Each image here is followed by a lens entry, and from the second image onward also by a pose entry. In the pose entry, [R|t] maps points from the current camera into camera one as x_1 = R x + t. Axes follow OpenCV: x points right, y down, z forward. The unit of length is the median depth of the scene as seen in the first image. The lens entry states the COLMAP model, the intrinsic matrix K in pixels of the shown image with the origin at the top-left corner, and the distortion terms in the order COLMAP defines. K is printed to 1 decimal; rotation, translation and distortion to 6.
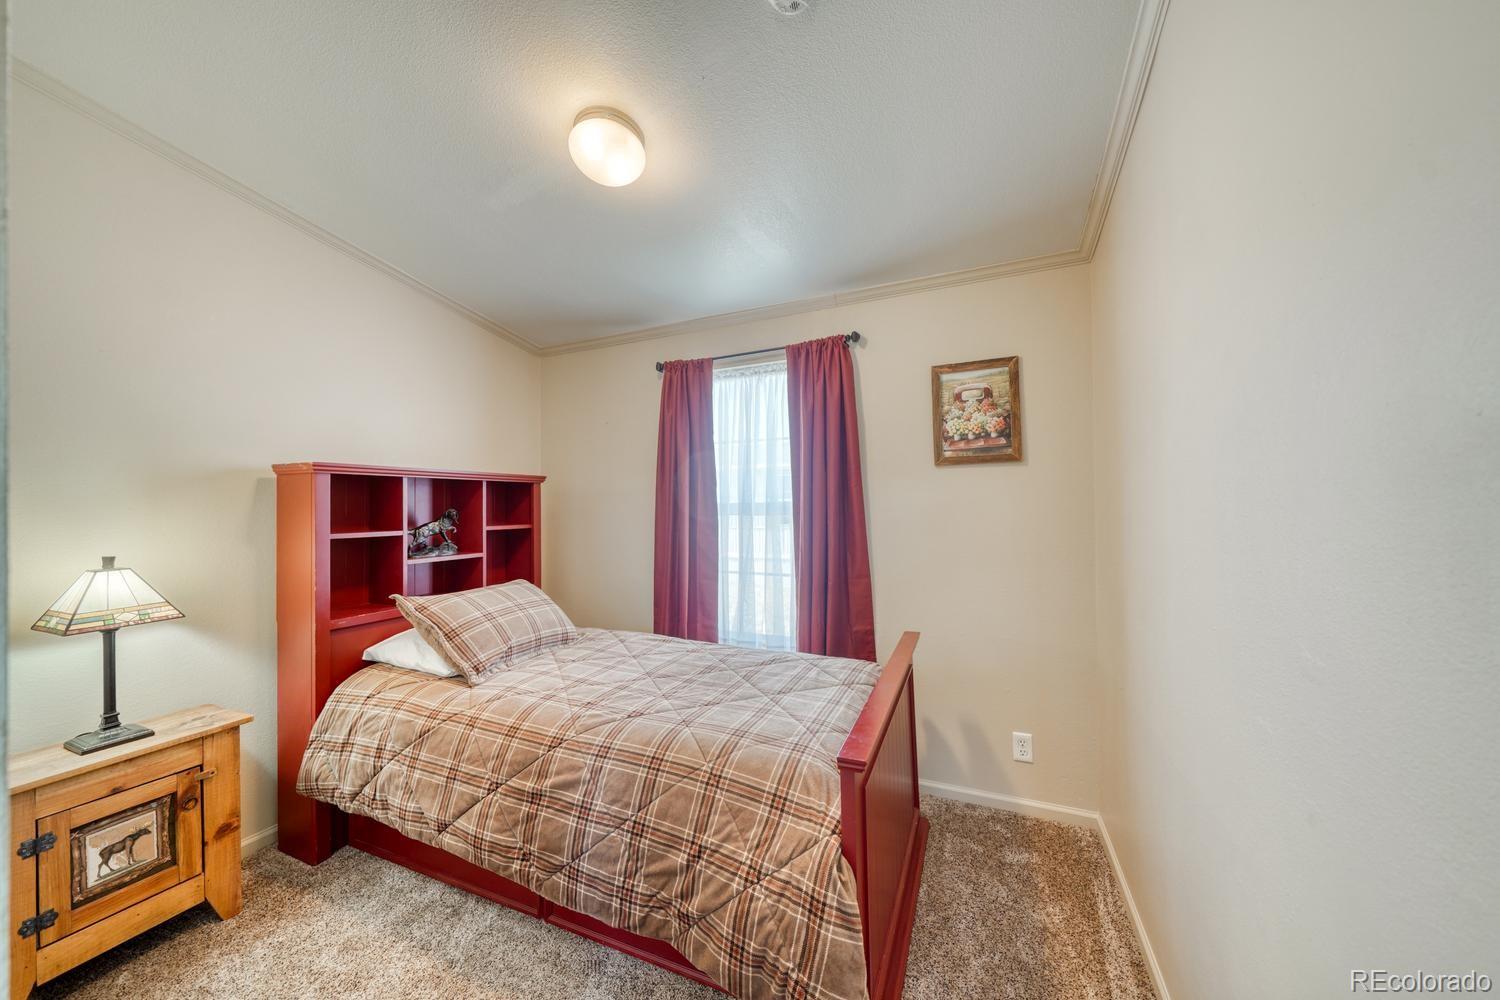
lens RADIAL K [[527.1, 0, 750.7], [0, 527.1, 501.8], [0, 0, 1]] dist [-0.008858, 0.000125]
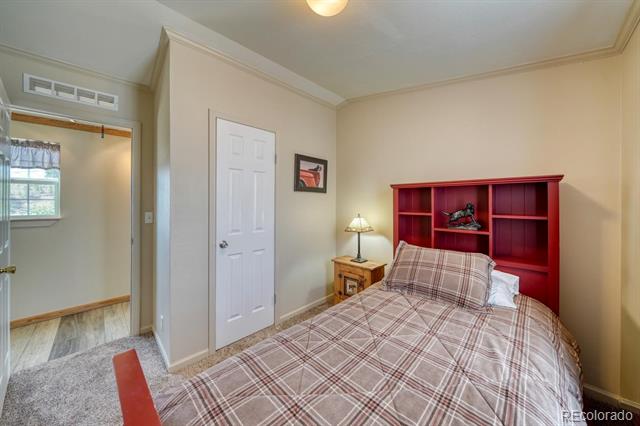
lens RADIAL K [[224.9, 0, 315.9], [0, 224.9, 201.3], [0, 0, 1]] dist [-0.008858, 0.000125]
pose [[-0.358293, 0.010917, -0.933545, 0.374879], [0.011912, 0.999904, 0.007122, -0.002981], [0.933533, -0.008569, -0.358389, 1.076233]]
